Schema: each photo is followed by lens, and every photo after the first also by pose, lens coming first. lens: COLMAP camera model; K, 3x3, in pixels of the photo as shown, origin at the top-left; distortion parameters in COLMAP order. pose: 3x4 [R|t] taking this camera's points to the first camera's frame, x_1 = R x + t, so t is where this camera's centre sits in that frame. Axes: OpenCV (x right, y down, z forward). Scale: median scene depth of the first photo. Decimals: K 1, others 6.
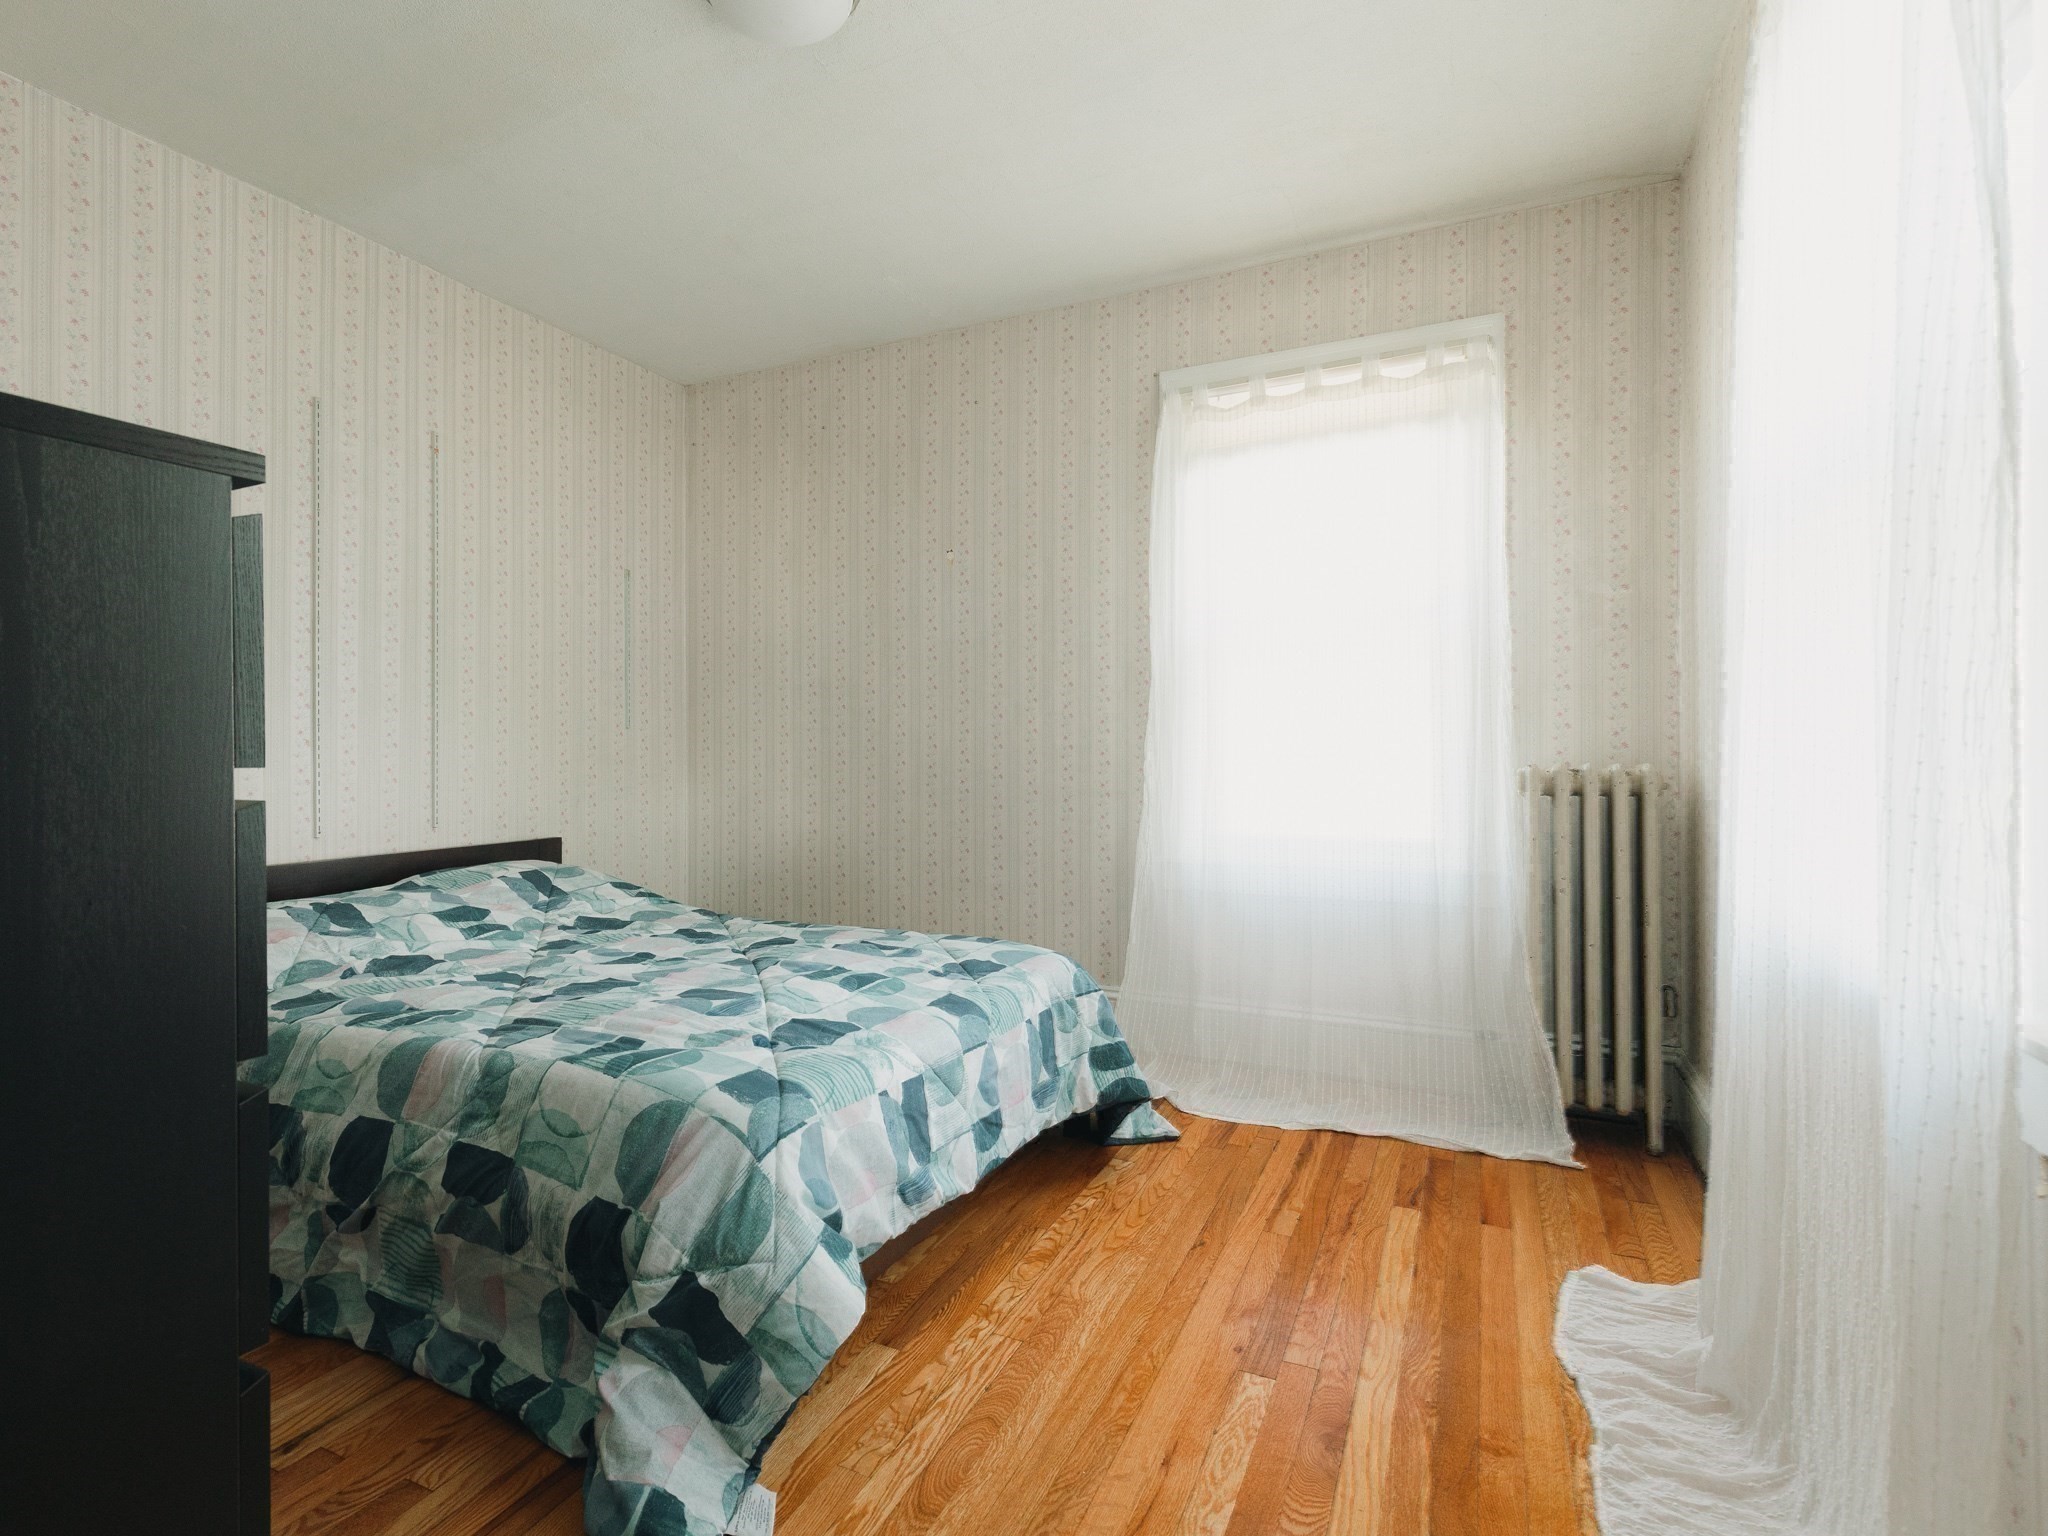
lens RADIAL K [[1054.6, 0, 1024.0], [0, 1054.6, 768.0], [0, 0, 1]] dist [0.000127, 0.000134]
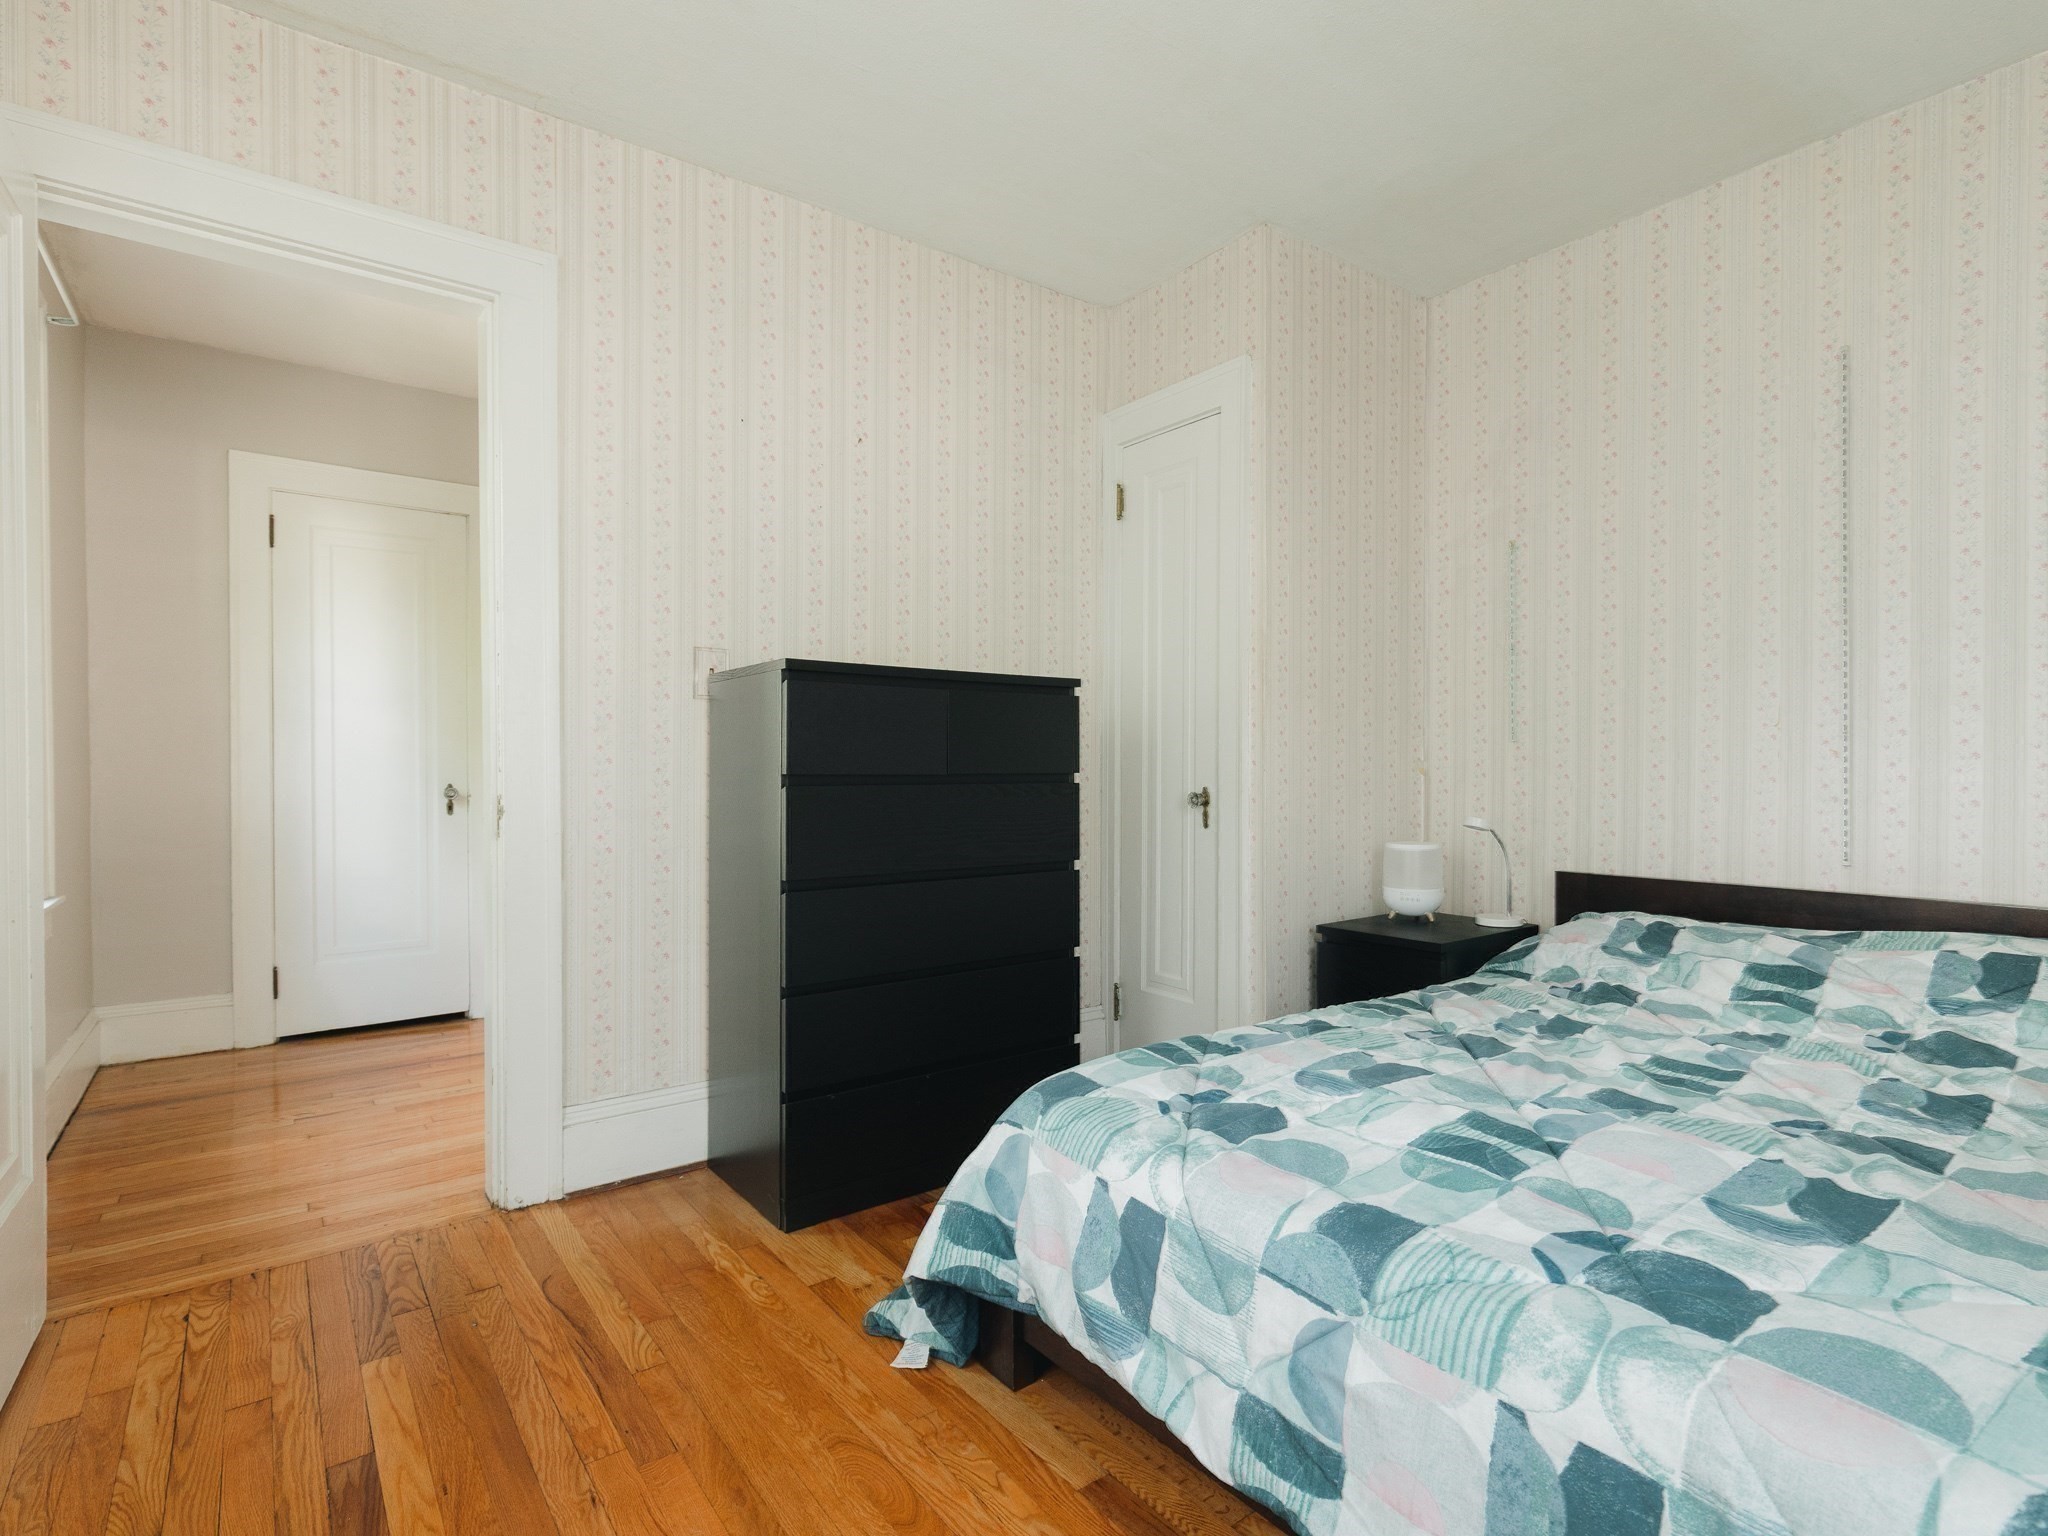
lens RADIAL K [[1054.6, 0, 1024.0], [0, 1054.6, 768.0], [0, 0, 1]] dist [0.000127, 0.000134]
pose [[-0.508816, 0.014636, -0.860751, 0.576039], [-0.002745, 0.999823, 0.018624, -0.028595], [0.860871, 0.011839, -0.508686, 1.305097]]
